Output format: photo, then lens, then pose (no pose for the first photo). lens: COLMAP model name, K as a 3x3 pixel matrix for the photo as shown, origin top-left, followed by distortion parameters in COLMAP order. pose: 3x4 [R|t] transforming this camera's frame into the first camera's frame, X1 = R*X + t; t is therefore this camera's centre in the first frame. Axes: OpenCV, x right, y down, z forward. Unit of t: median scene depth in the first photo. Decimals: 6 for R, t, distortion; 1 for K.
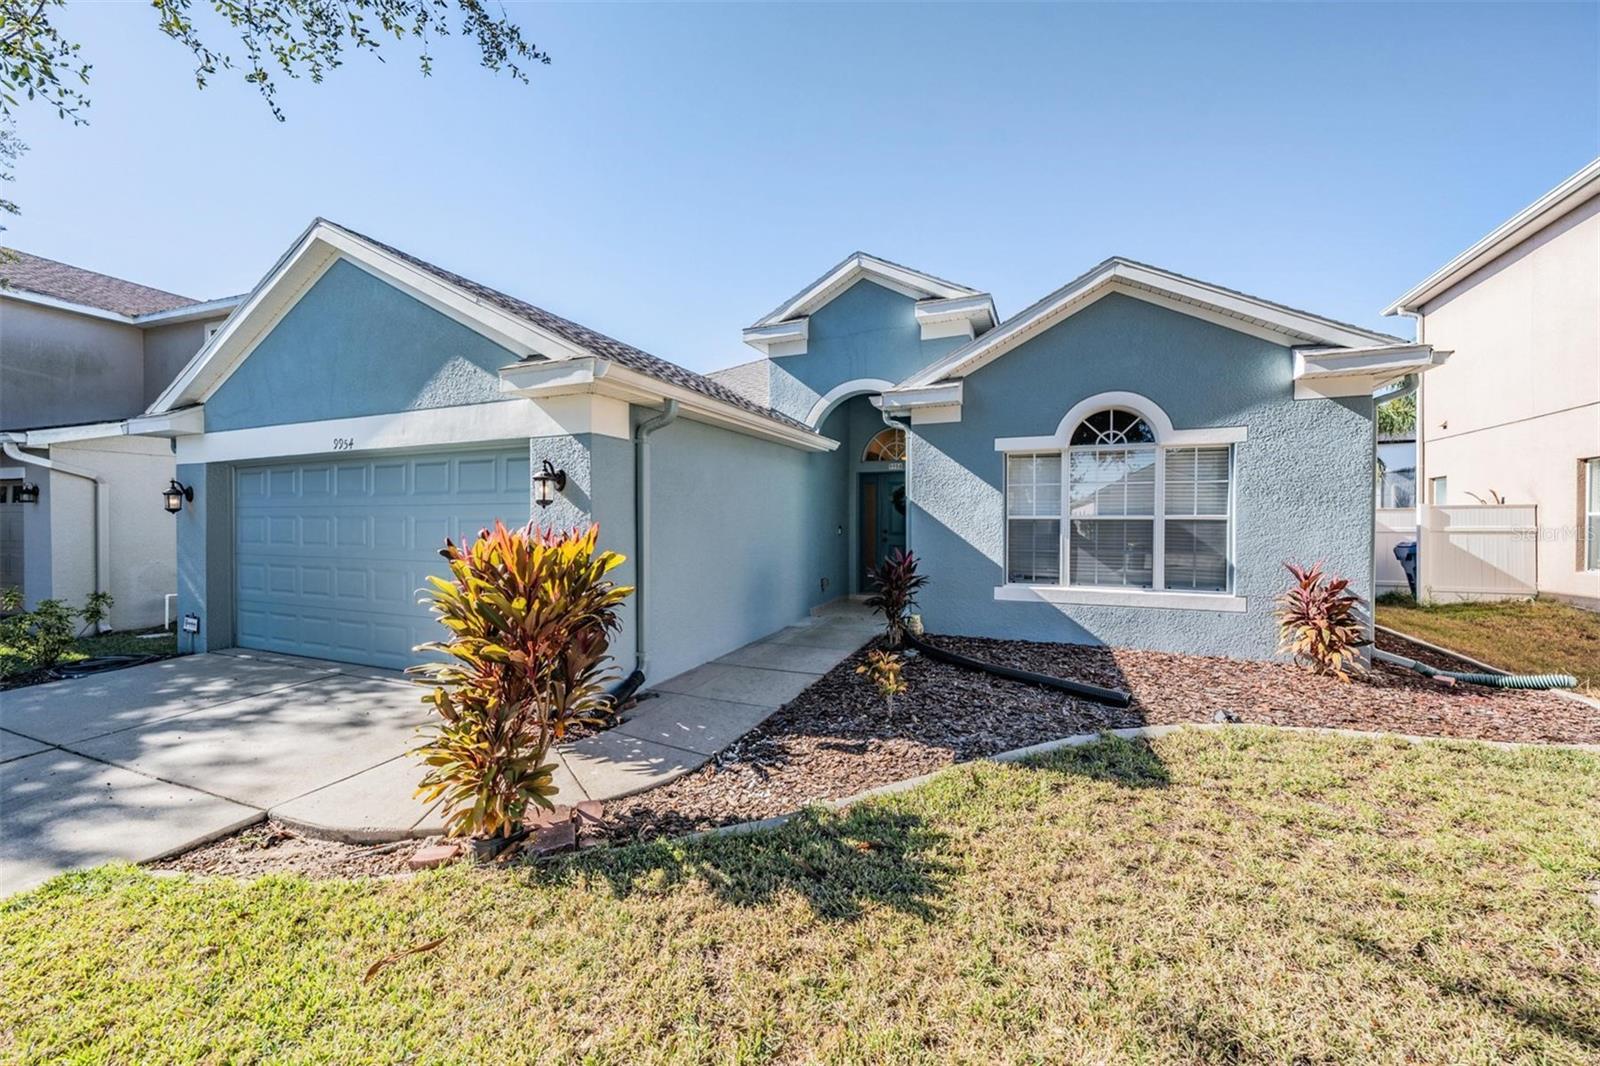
lens RADIAL K [[602.3, 0, 800.0], [0, 602.3, 533.0], [0, 0, 1]] dist [-0.000246, -0.000056]
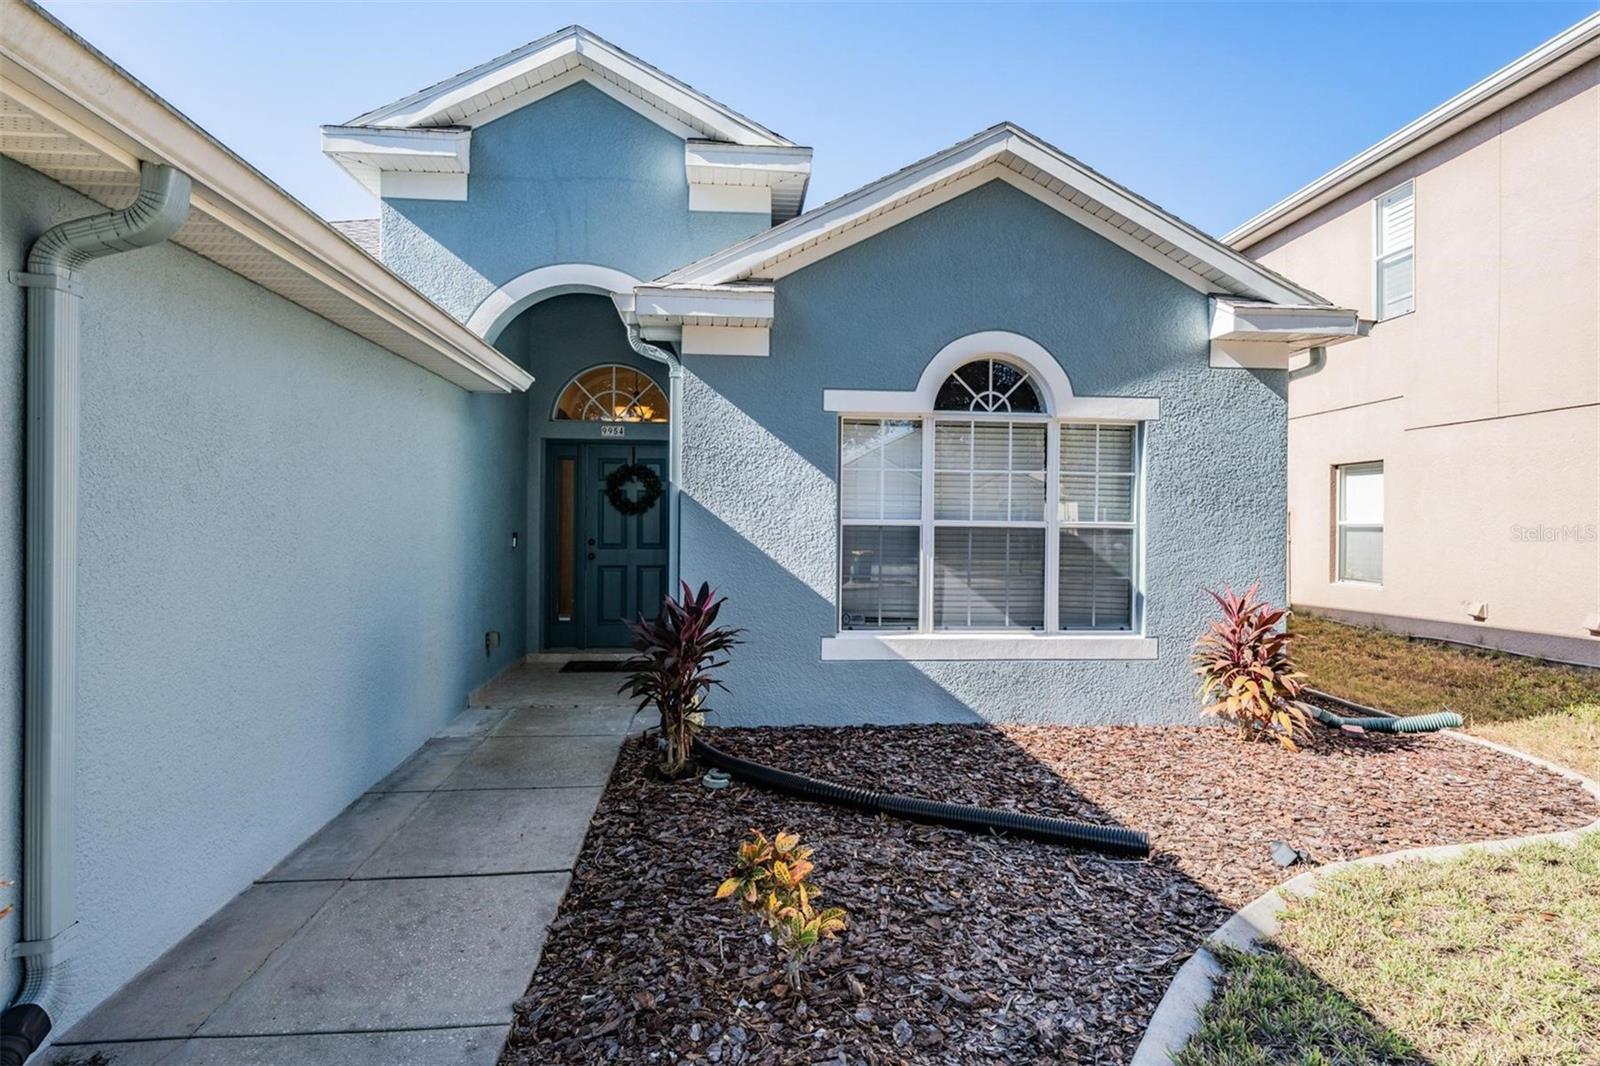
lens RADIAL K [[817.8, 0, 795.9], [0, 817.8, 525.2], [0, 0, 1]] dist [0.004391, -0.000516]
pose [[0.882778, 0.006006, 0.469752, -0.086939], [-0.000083, 0.999920, -0.012627, -0.013381], [-0.469791, 0.011108, 0.882708, 0.322864]]
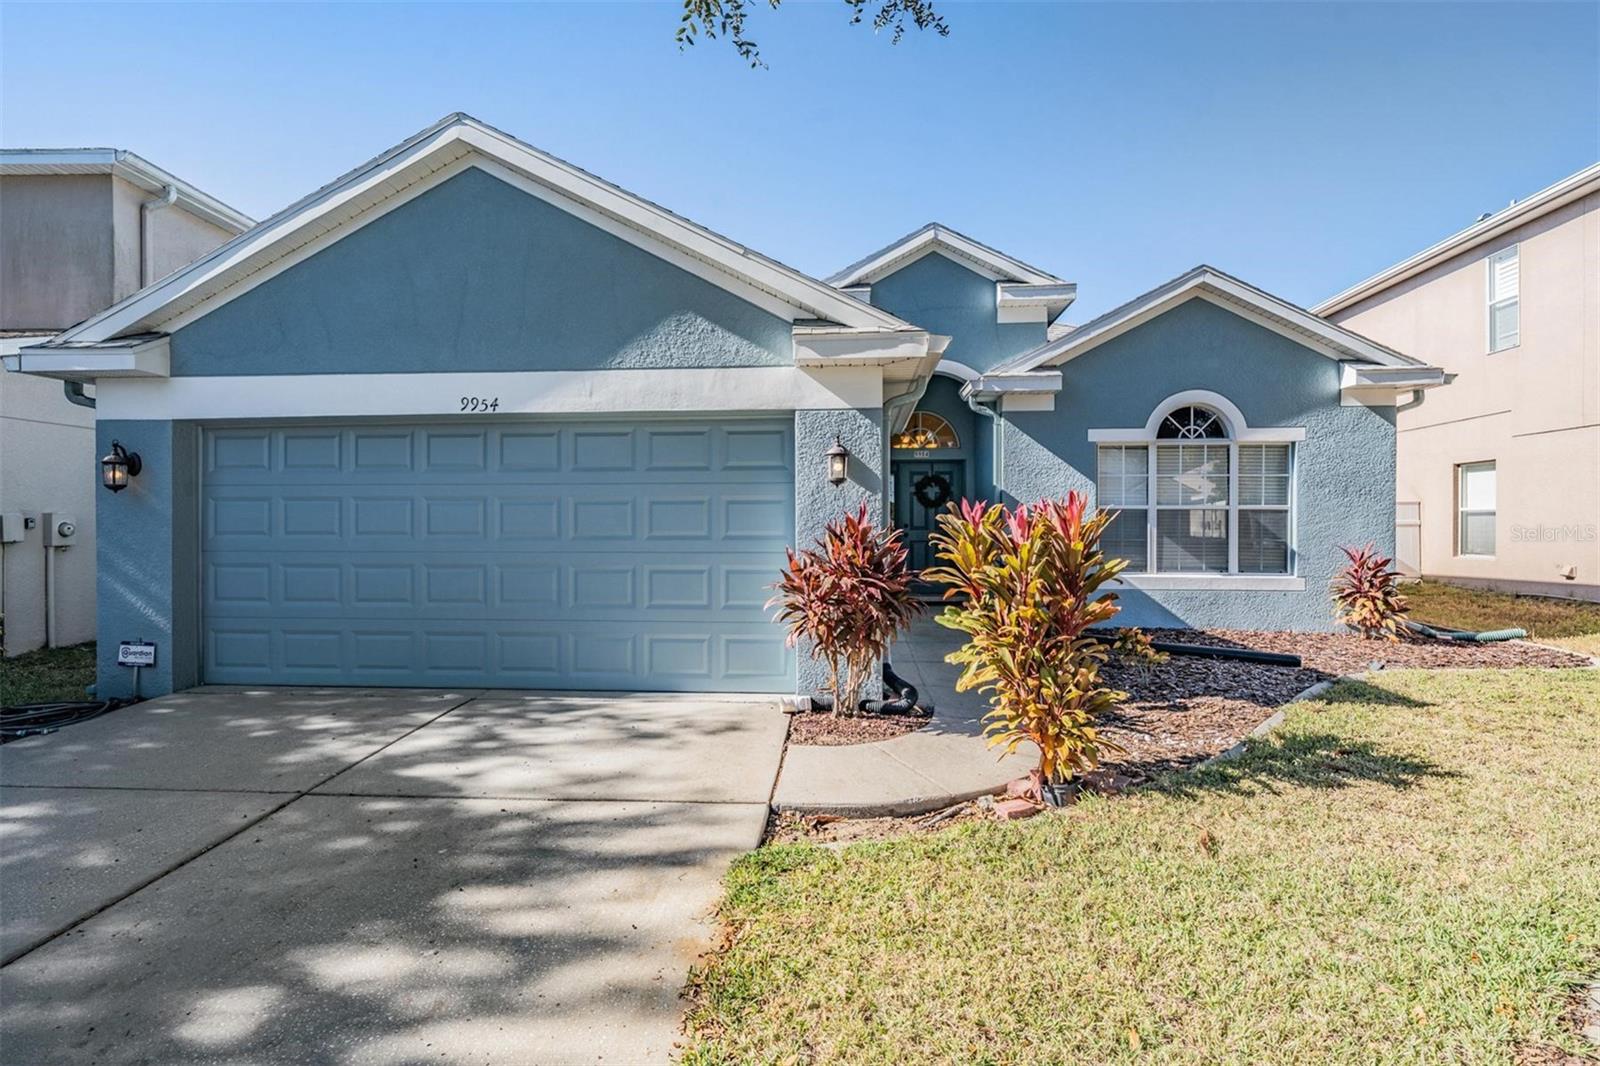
lens RADIAL K [[767.0, 0, 800.0], [0, 767.0, 533.0], [0, 0, 1]] dist [0.001355, 0.000386]
pose [[0.948460, -0.003953, 0.316871, -0.581977], [0.007101, 0.999936, -0.008781, 0.026768], [-0.316816, 0.010578, 0.948428, -0.067022]]
